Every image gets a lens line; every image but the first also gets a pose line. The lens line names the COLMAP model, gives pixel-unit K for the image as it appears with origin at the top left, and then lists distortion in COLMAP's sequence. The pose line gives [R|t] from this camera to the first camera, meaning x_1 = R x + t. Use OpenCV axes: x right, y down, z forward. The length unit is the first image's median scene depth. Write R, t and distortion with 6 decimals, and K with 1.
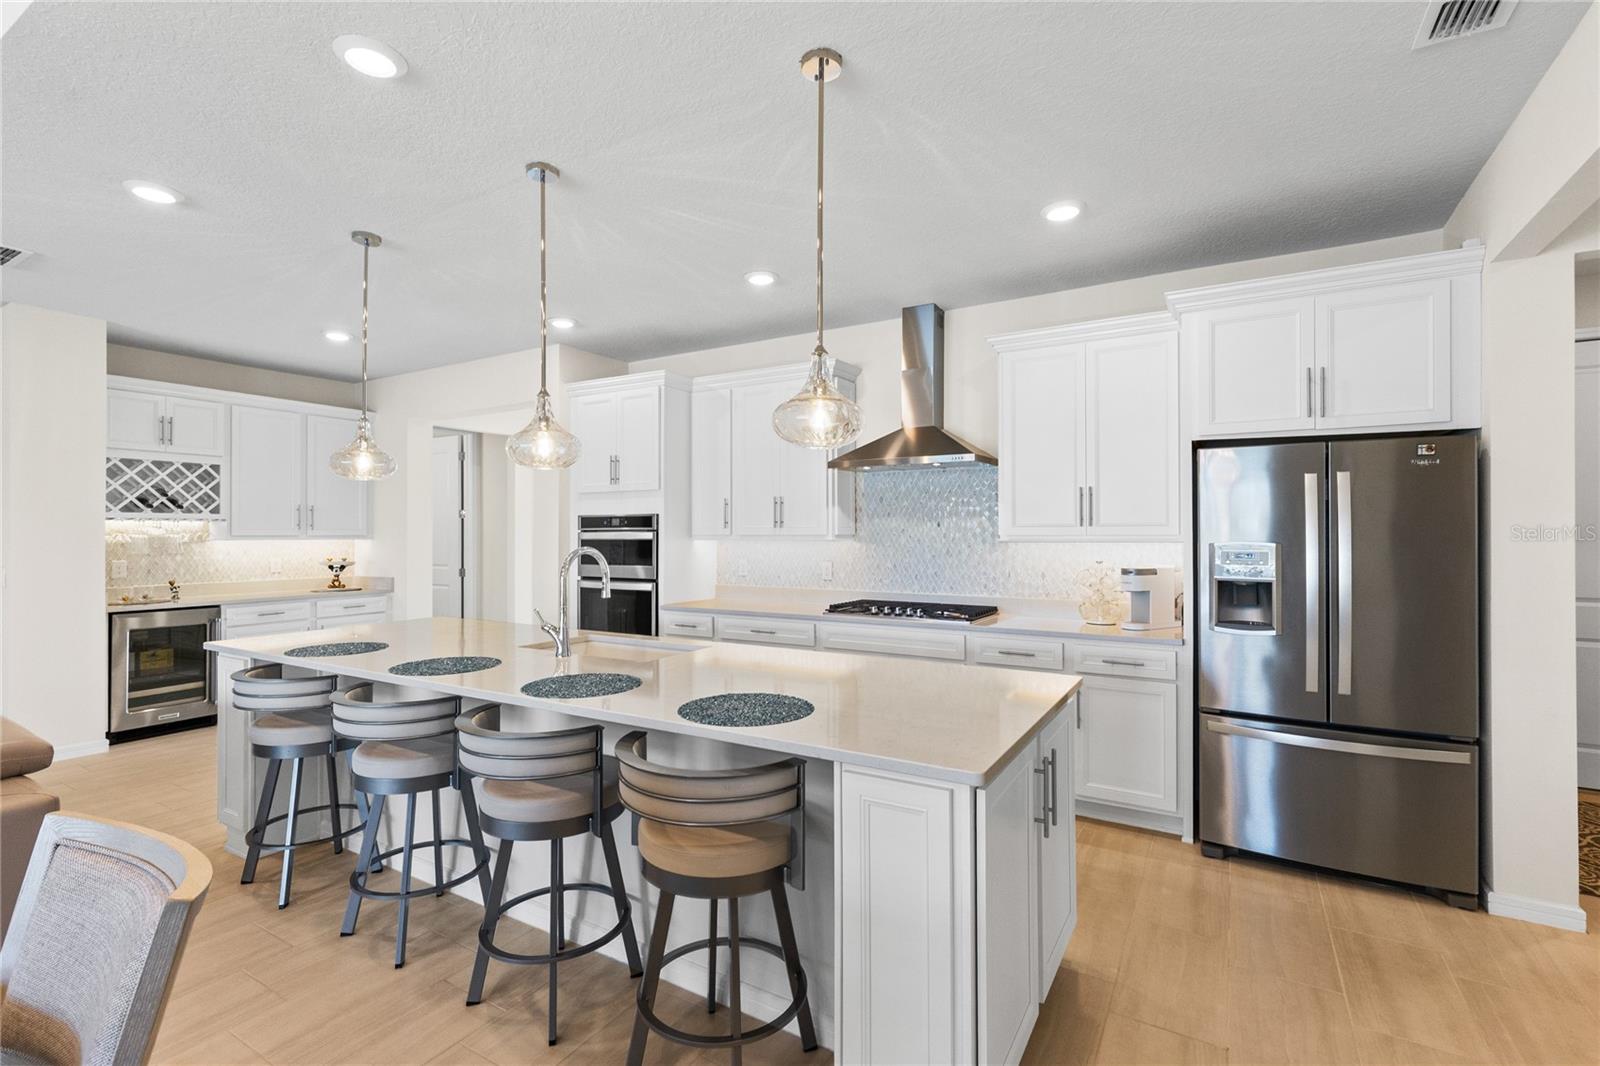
lens RADIAL K [[721.4, 0, 807.4], [0, 721.4, 530.6], [0, 0, 1]] dist [0.008563, 0.000155]
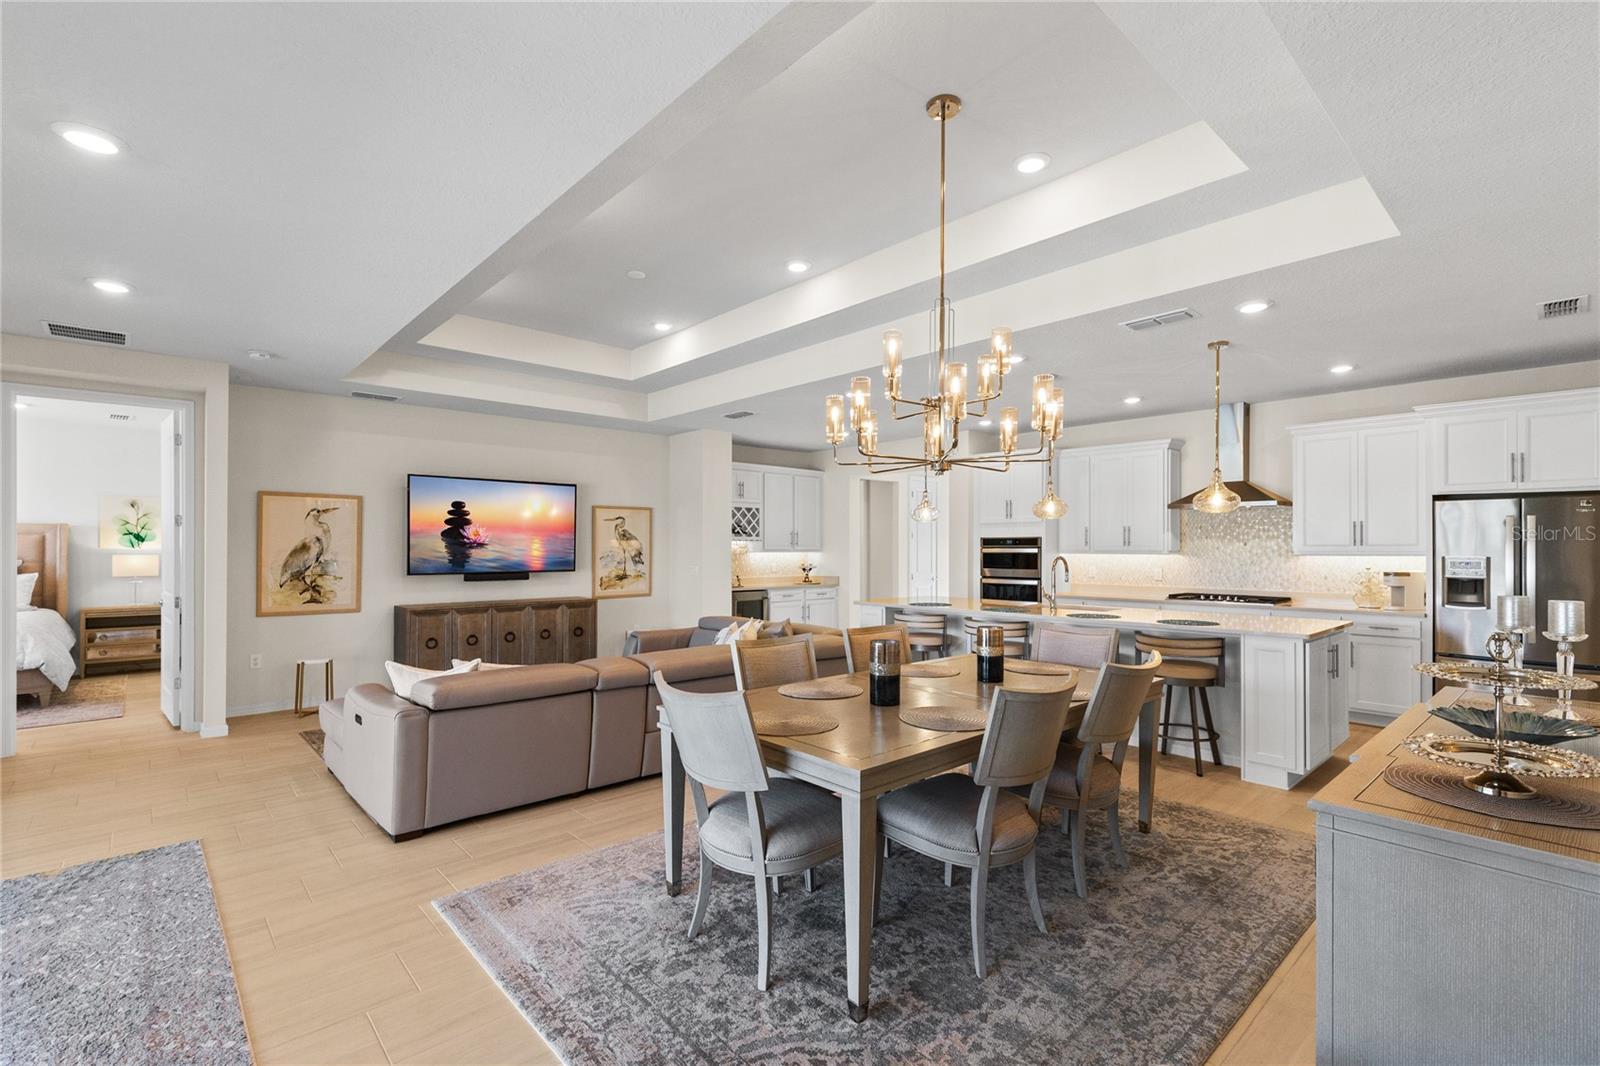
lens RADIAL K [[721.4, 0, 811.6], [0, 721.4, 545.6], [0, 0, 1]] dist [0.008563, 0.000155]
pose [[0.959760, 0.000708, -0.280820, -0.234444], [-0.000194, 0.999998, 0.001858, -0.006458], [0.280821, -0.001729, 0.959759, -0.637277]]
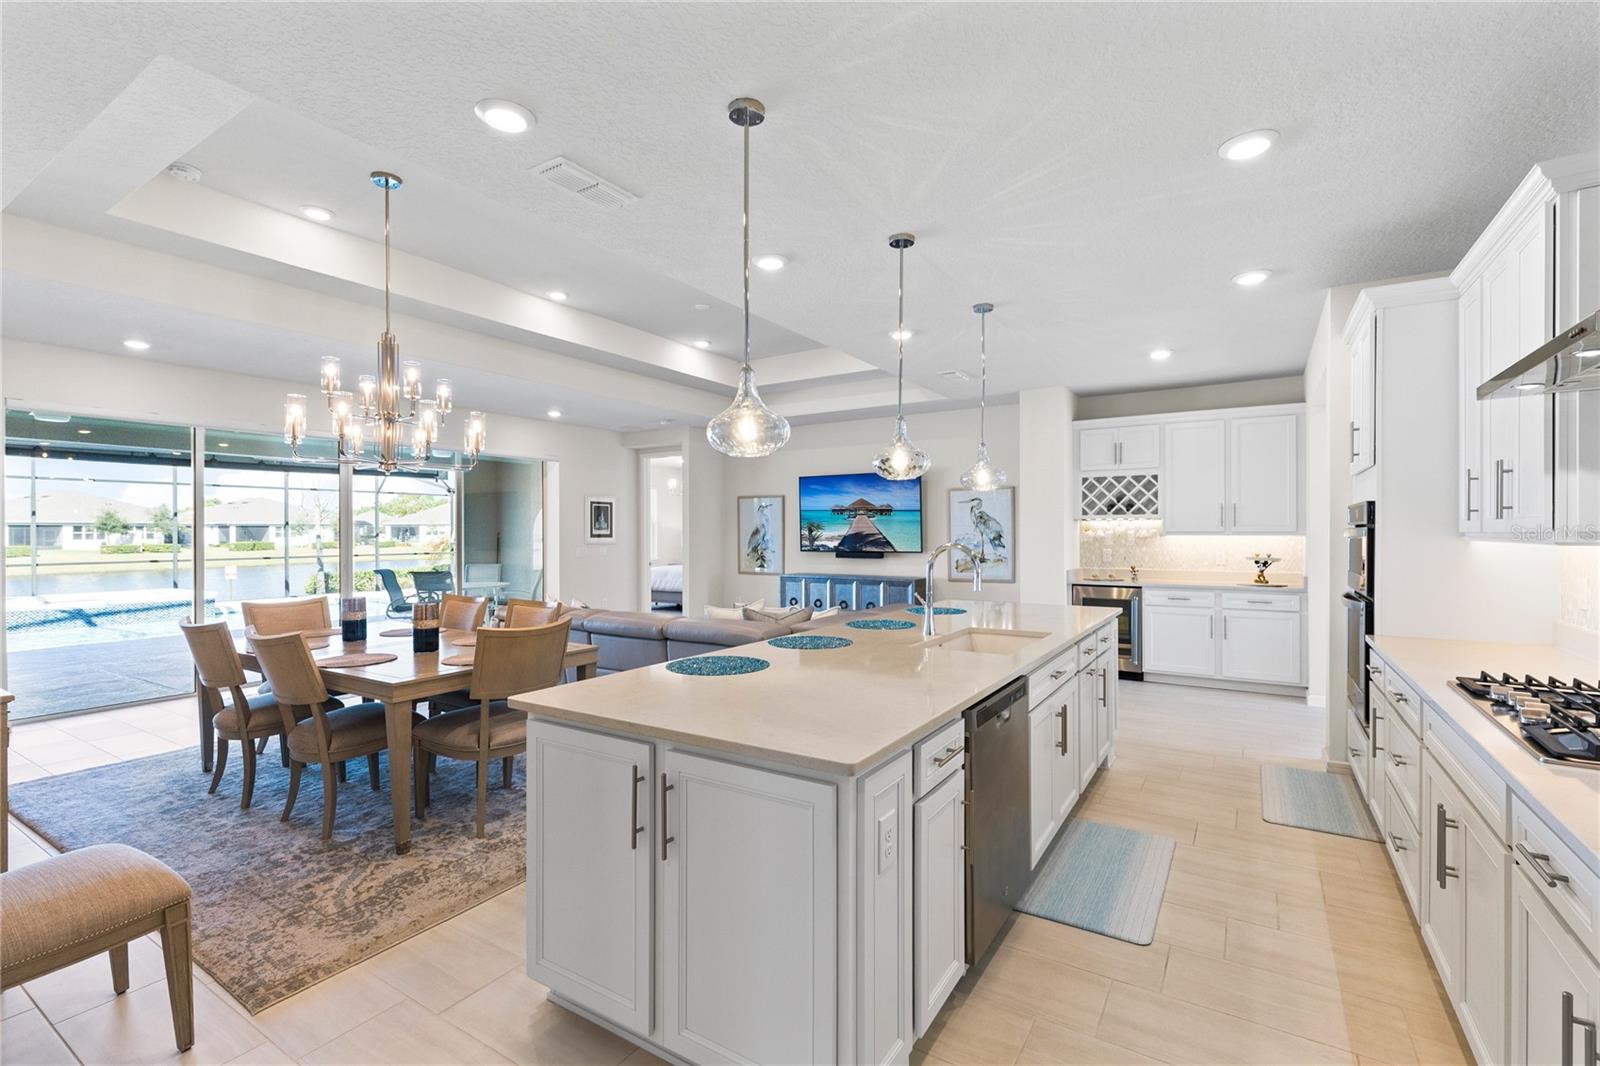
lens RADIAL K [[721.4, 0, 795.6], [0, 721.4, 531.5], [0, 0, 1]] dist [0.008563, 0.000155]
pose [[-0.029445, 0.000151, -0.999566, 0.468819], [0.007648, 0.999971, -0.000075, 0.001545], [0.999537, -0.007647, -0.029445, 0.454125]]
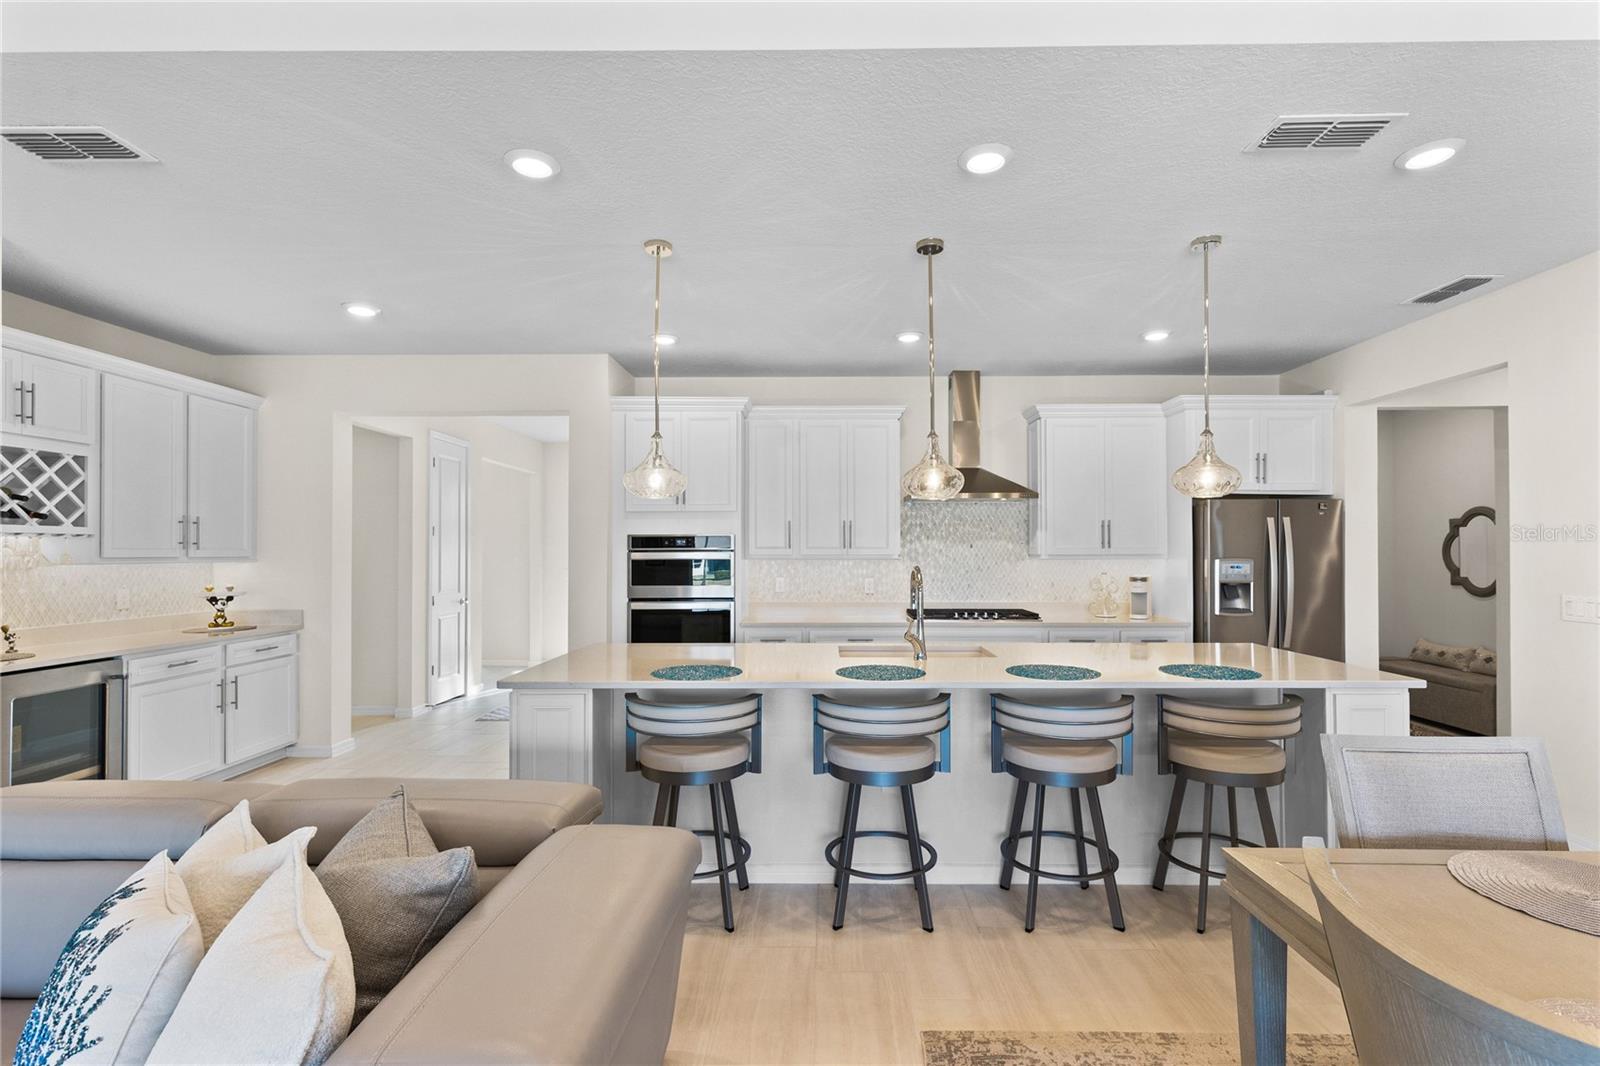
lens RADIAL K [[721.4, 0, 819.0], [0, 721.4, 545.2], [0, 0, 1]] dist [0.008563, 0.000155]
pose [[0.866075, 0.003777, 0.499900, -0.591796], [-0.000836, 0.999981, -0.006105, -0.001921], [-0.499914, 0.004870, 0.866061, 0.041987]]
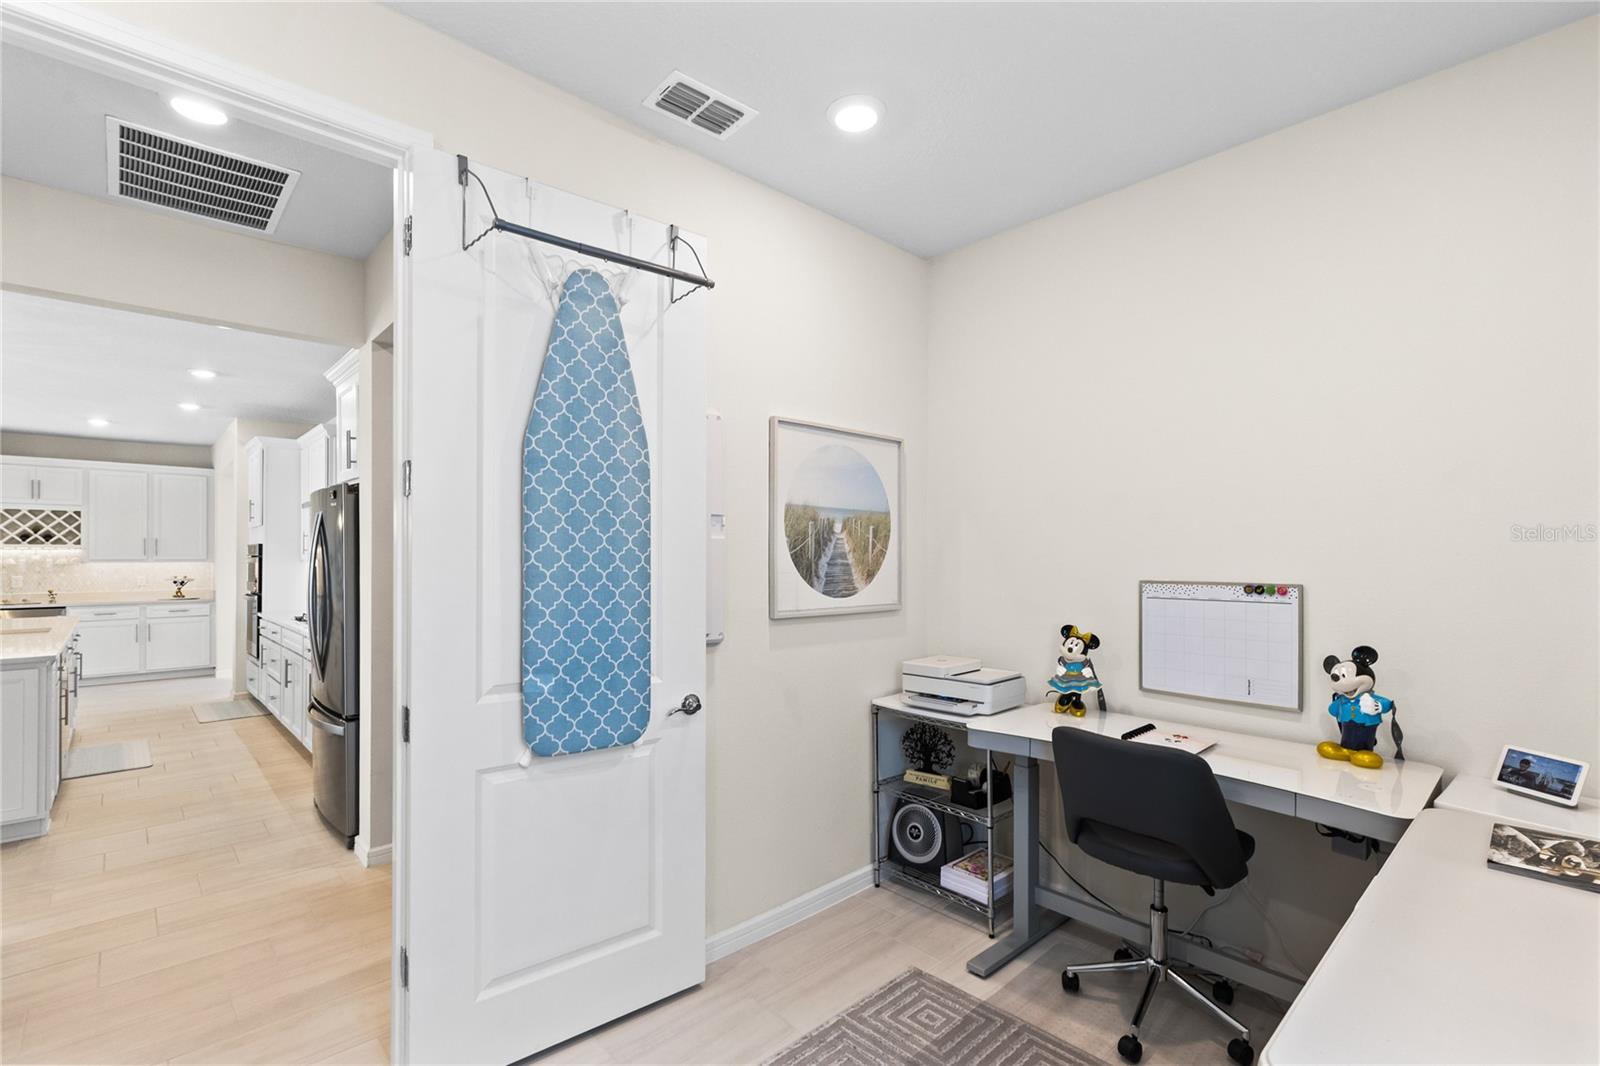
lens RADIAL K [[721.4, 0, 812.4], [0, 721.4, 559.5], [0, 0, 1]] dist [0.008563, 0.000155]
pose [[0.962788, -0.000157, -0.270258, 1.076727], [0.001751, 0.999982, 0.005659, 0.000745], [0.270253, -0.005922, 0.962771, -0.010074]]
